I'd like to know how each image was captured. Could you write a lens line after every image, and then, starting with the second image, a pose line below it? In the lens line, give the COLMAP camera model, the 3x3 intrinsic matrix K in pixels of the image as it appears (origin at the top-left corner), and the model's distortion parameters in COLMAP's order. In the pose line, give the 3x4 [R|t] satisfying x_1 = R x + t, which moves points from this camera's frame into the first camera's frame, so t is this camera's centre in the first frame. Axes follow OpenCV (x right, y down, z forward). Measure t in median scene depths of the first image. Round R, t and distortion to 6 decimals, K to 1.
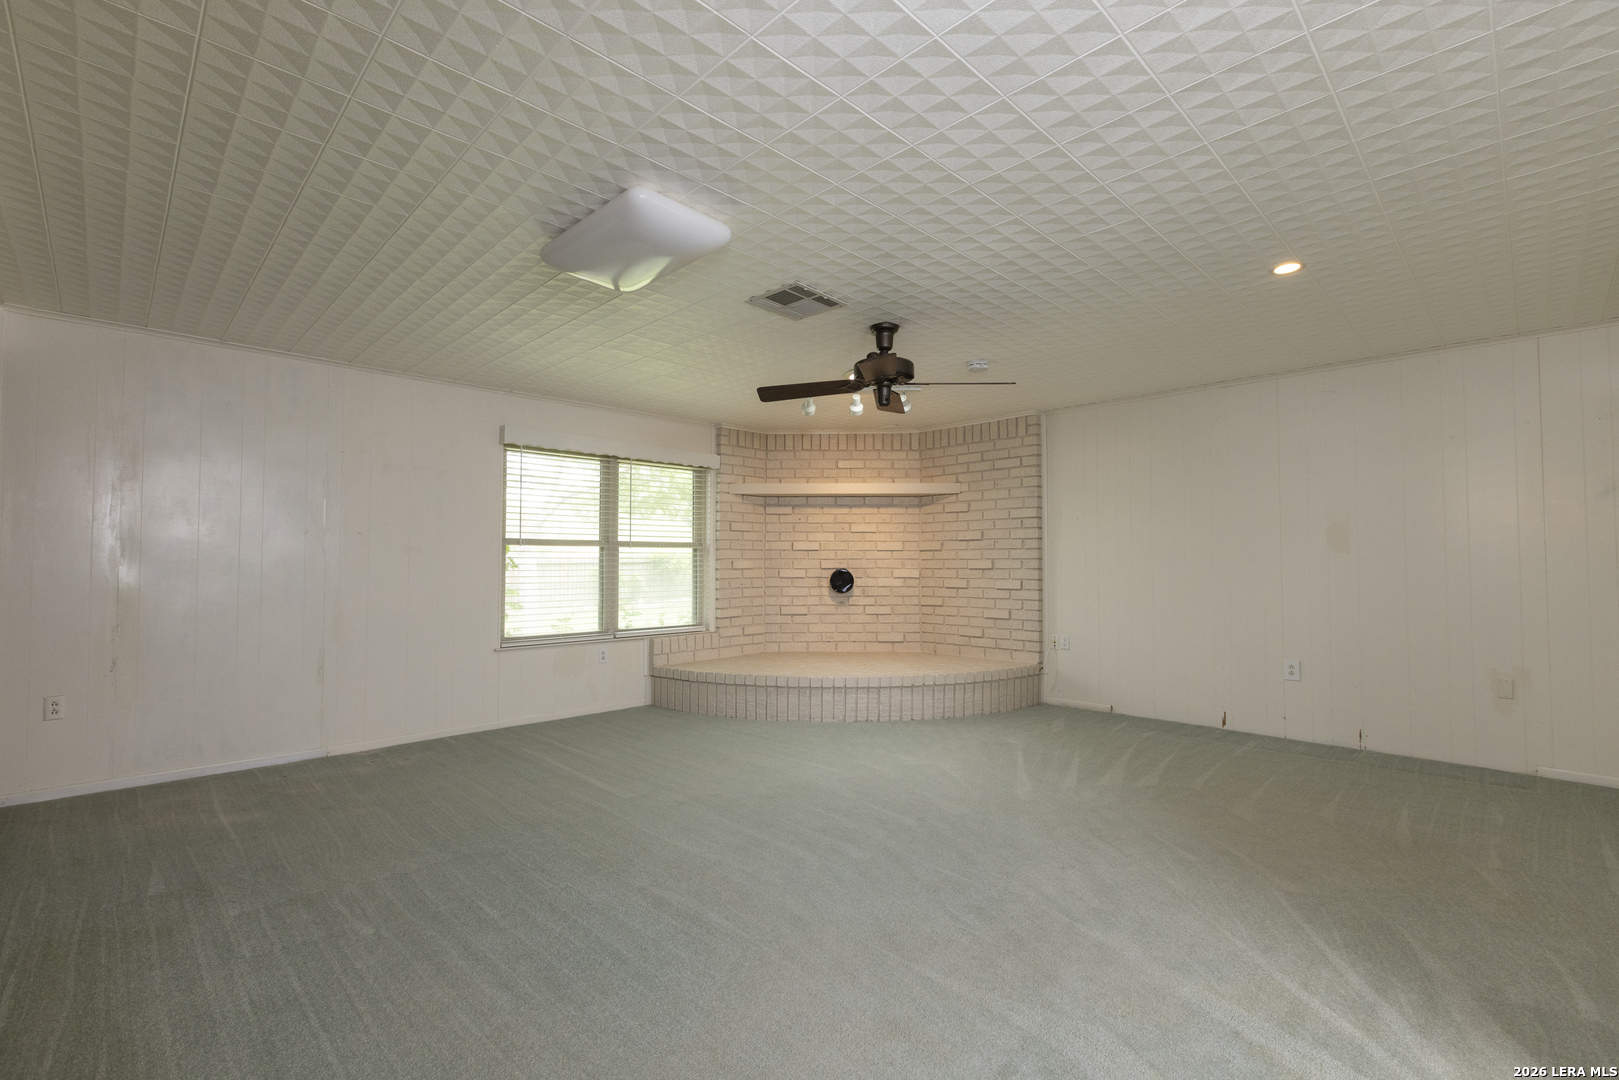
lens RADIAL K [[714.0, 0, 805.4], [0, 714.0, 540.0], [0, 0, 1]] dist [0.011519, -0.000202]
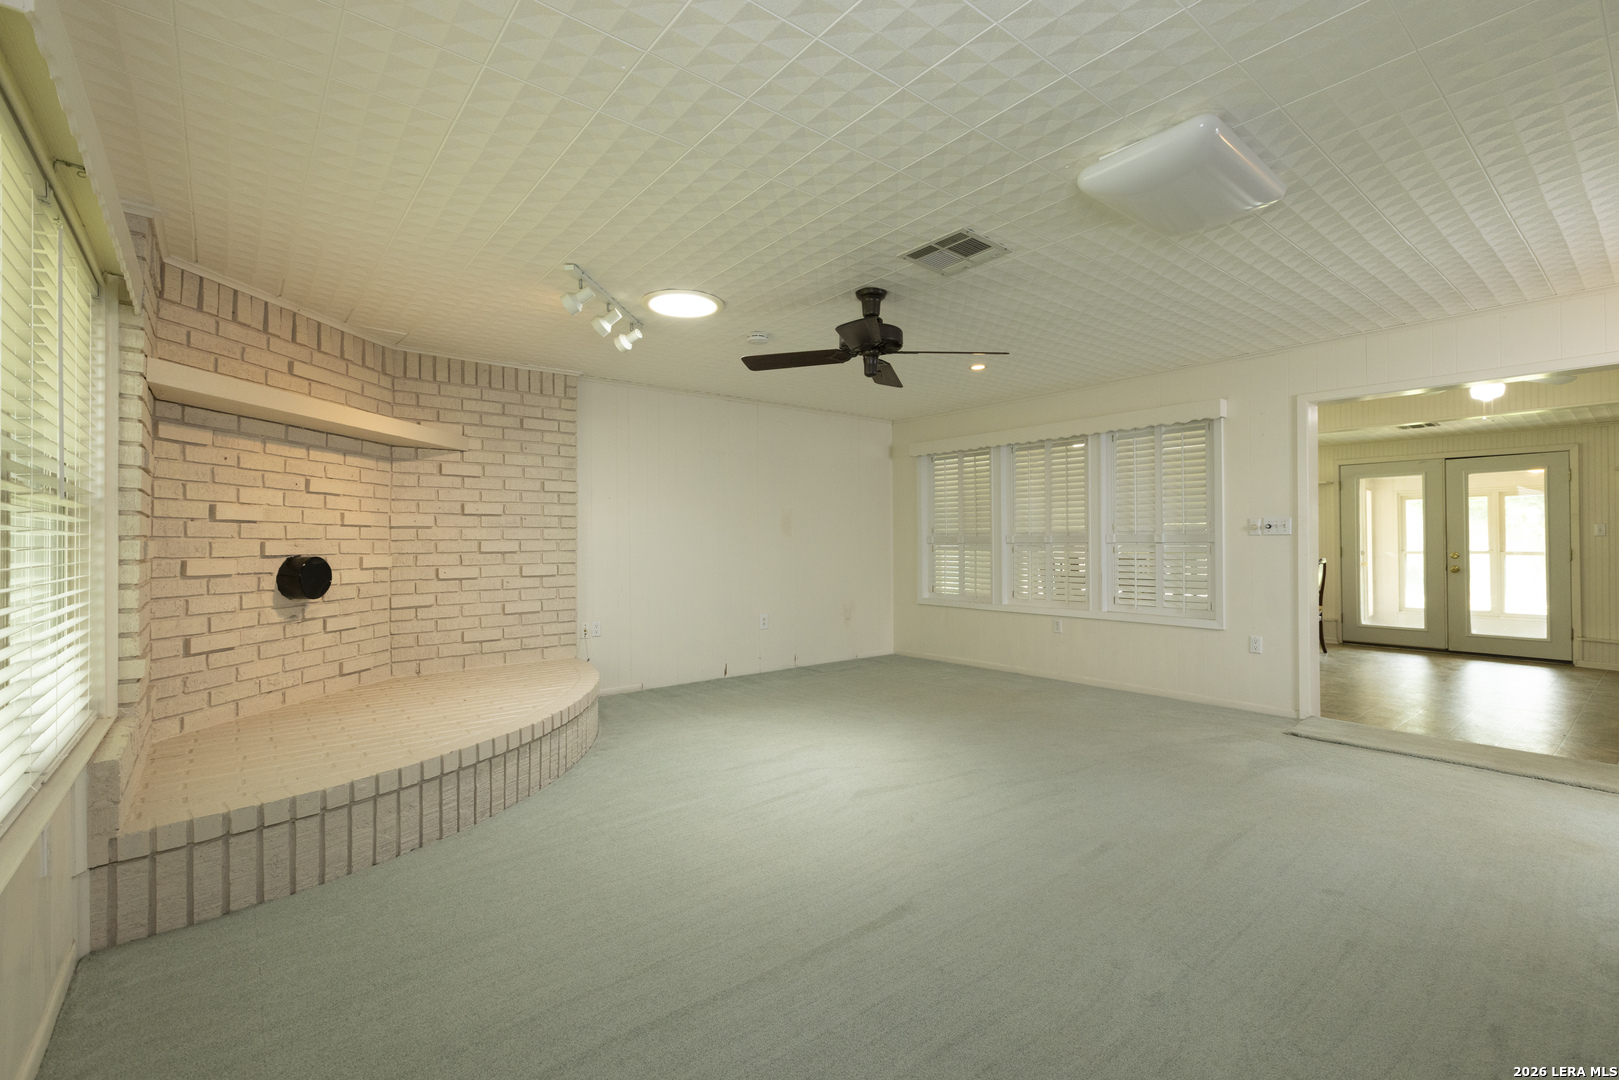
lens RADIAL K [[714.0, 0, 805.4], [0, 714.0, 540.0], [0, 0, 1]] dist [0.011519, -0.000202]
pose [[0.117526, 0.006085, 0.993051, -0.466067], [-0.020559, 0.999782, -0.003693, 0.021751], [-0.992857, -0.019982, 0.117625, 0.545889]]
